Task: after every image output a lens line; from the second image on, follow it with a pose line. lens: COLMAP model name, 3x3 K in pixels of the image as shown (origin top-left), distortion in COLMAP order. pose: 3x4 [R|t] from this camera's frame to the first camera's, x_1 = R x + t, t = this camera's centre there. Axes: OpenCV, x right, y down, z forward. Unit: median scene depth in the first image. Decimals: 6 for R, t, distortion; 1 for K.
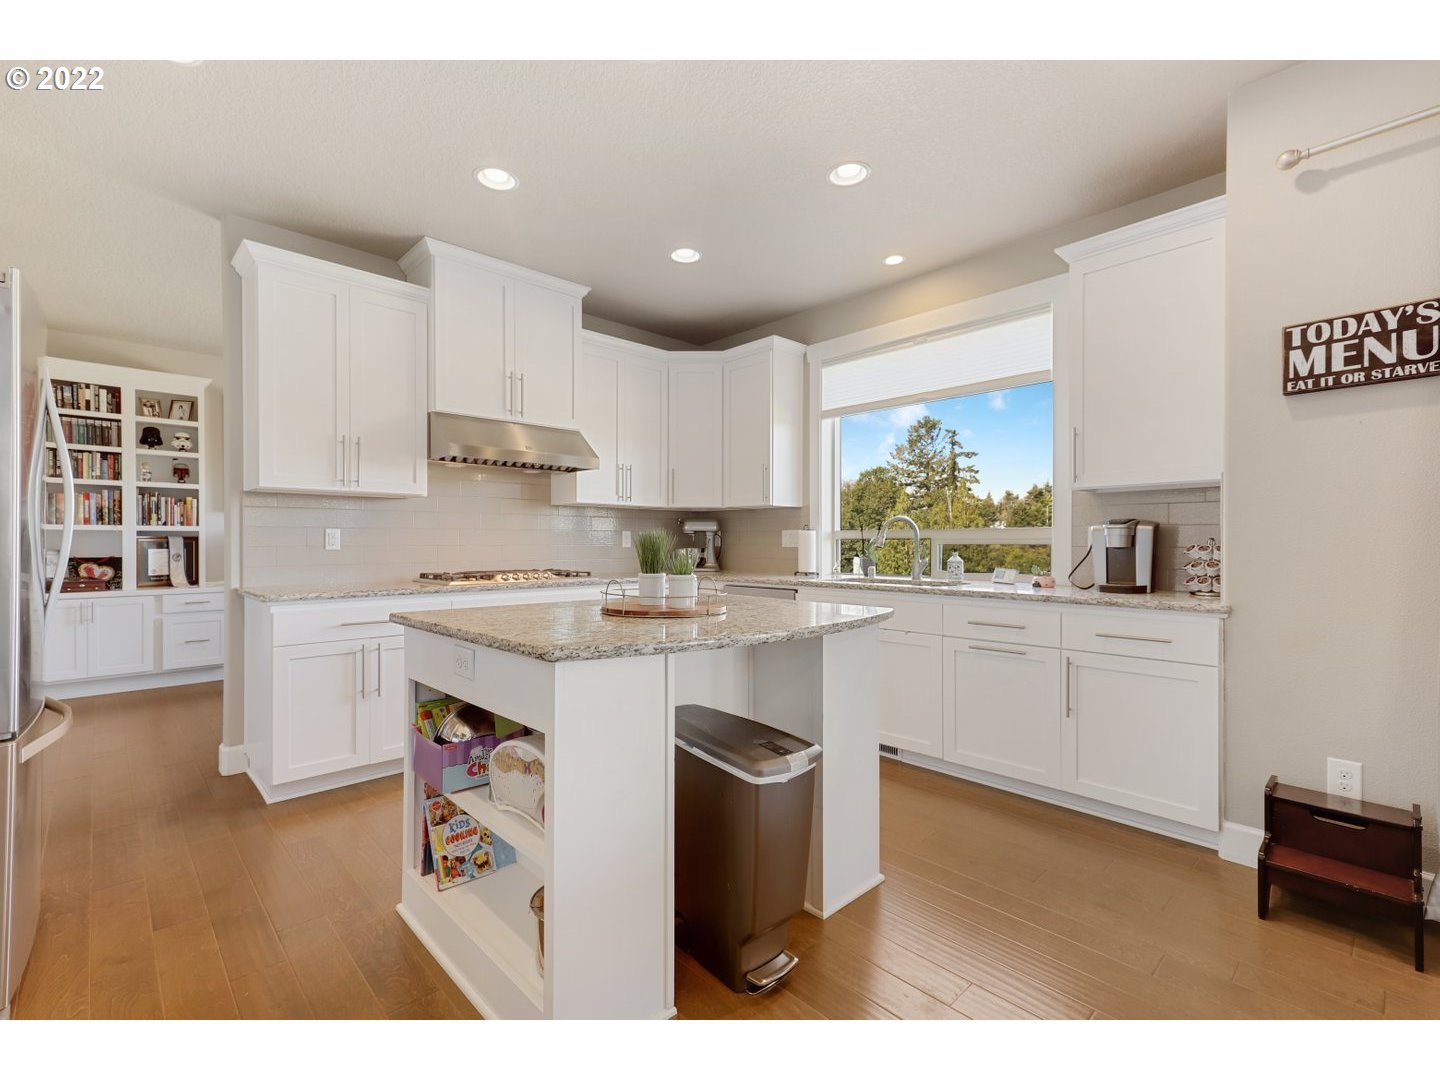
lens RADIAL K [[649.7, 0, 719.4], [0, 649.7, 547.2], [0, 0, 1]] dist [0.001382, -0.000017]
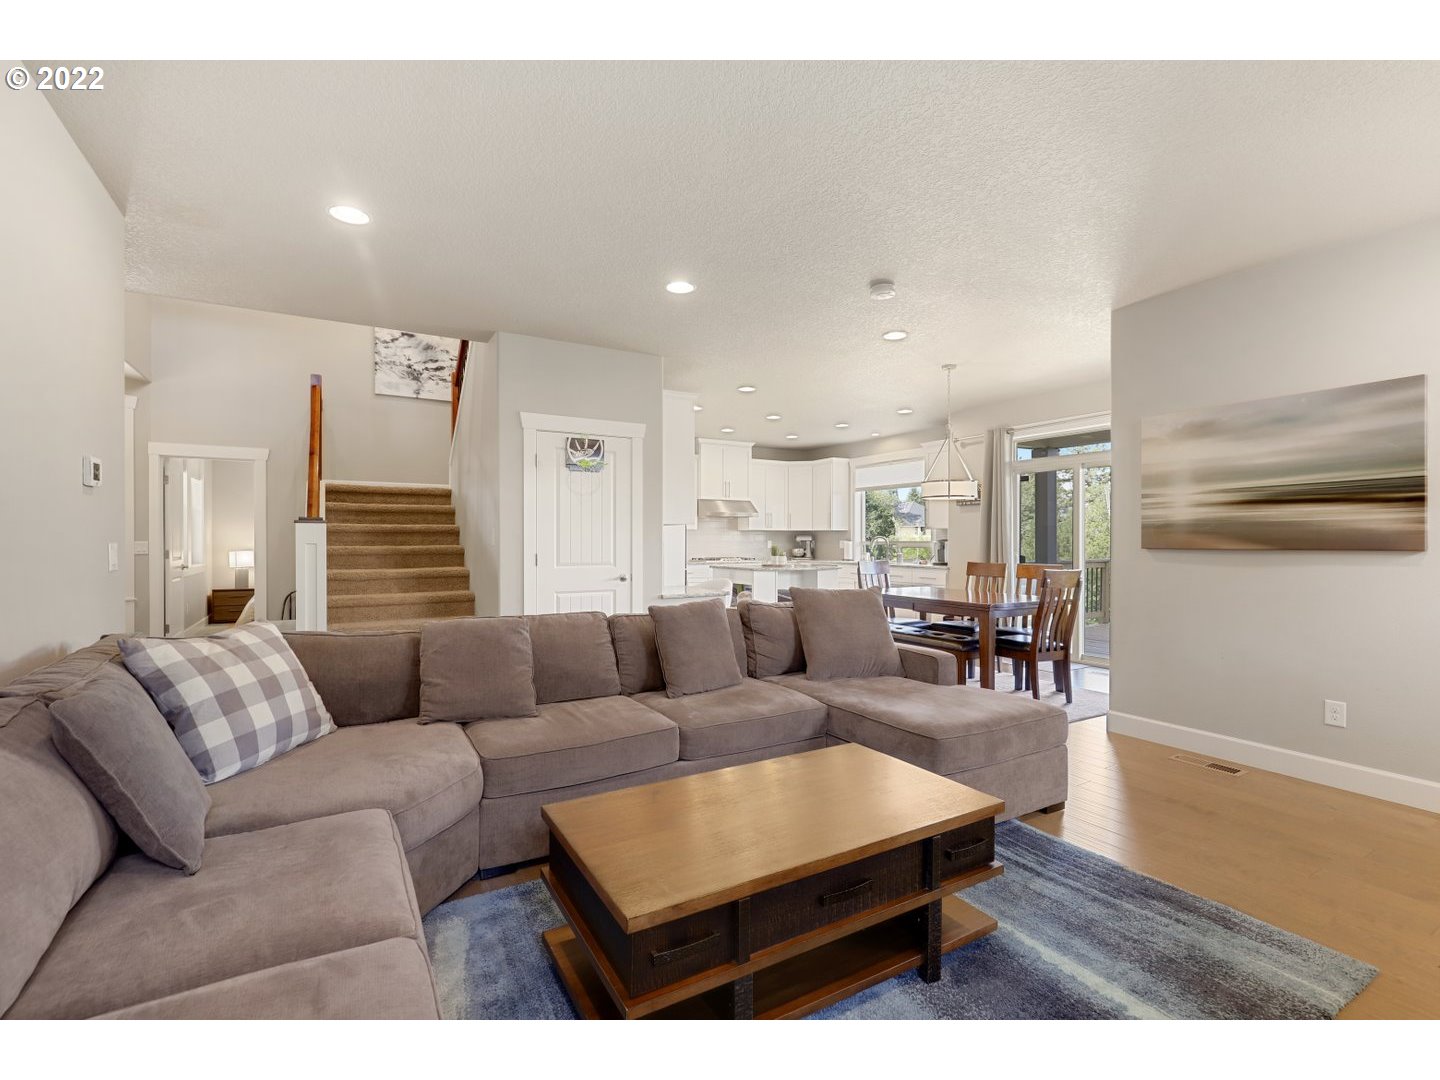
lens RADIAL K [[649.7, 0, 718.7], [0, 649.7, 543.6], [0, 0, 1]] dist [0.001382, -0.000017]
pose [[0.973613, 0.003465, -0.228179, 0.191627], [-0.003592, 0.999994, -0.000144, -0.013793], [0.228177, 0.000960, 0.973619, -1.190717]]
